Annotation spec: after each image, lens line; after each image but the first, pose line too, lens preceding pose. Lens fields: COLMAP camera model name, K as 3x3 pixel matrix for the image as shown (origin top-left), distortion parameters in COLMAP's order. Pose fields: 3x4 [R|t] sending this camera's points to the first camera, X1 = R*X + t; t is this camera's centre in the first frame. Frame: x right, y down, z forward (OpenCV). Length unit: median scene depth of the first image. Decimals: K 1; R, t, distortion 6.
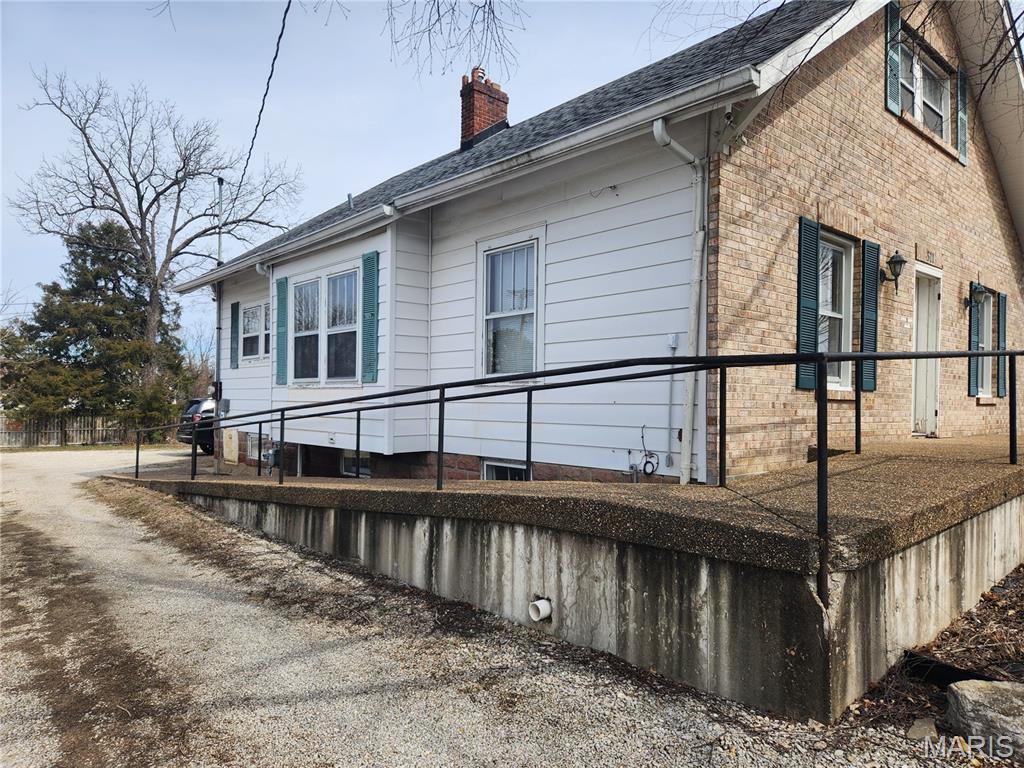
lens RADIAL K [[690.0, 0, 511.7], [0, 690.0, 386.6], [0, 0, 1]] dist [0.002125, -0.000101]
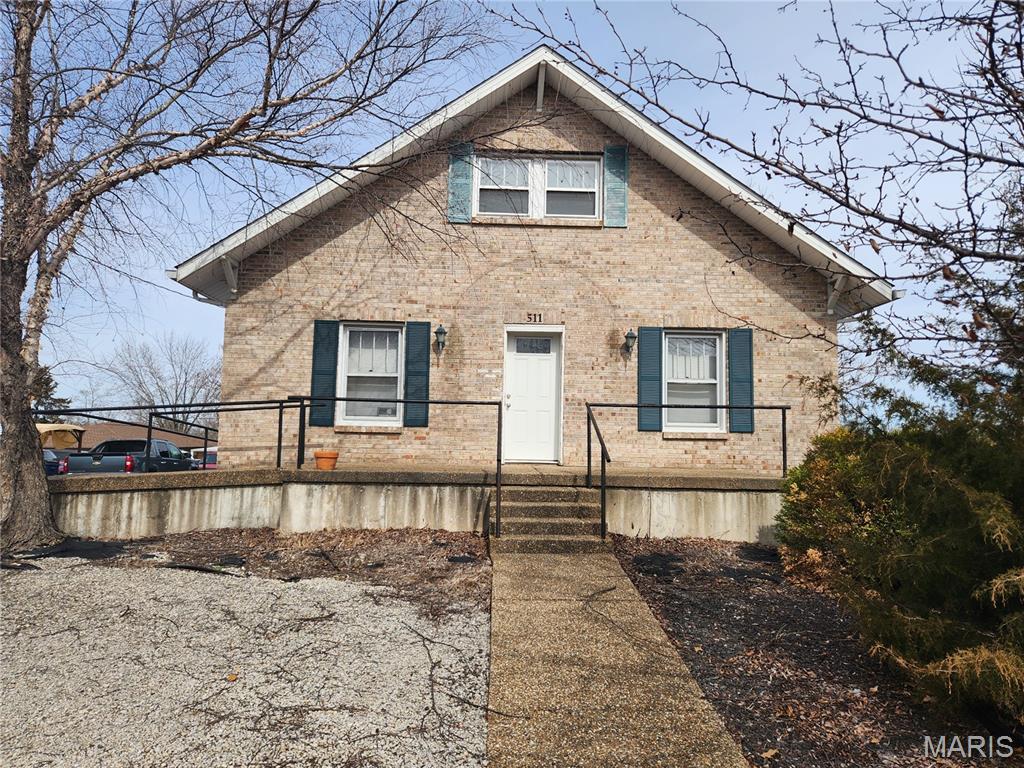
lens RADIAL K [[690.0, 0, 512.4], [0, 690.0, 384.9], [0, 0, 1]] dist [0.002125, -0.000101]
pose [[0.783571, -0.069266, -0.617429, 1.785886], [0.008974, 0.994924, -0.100226, 0.074626], [0.621237, 0.072994, 0.780216, 0.031126]]
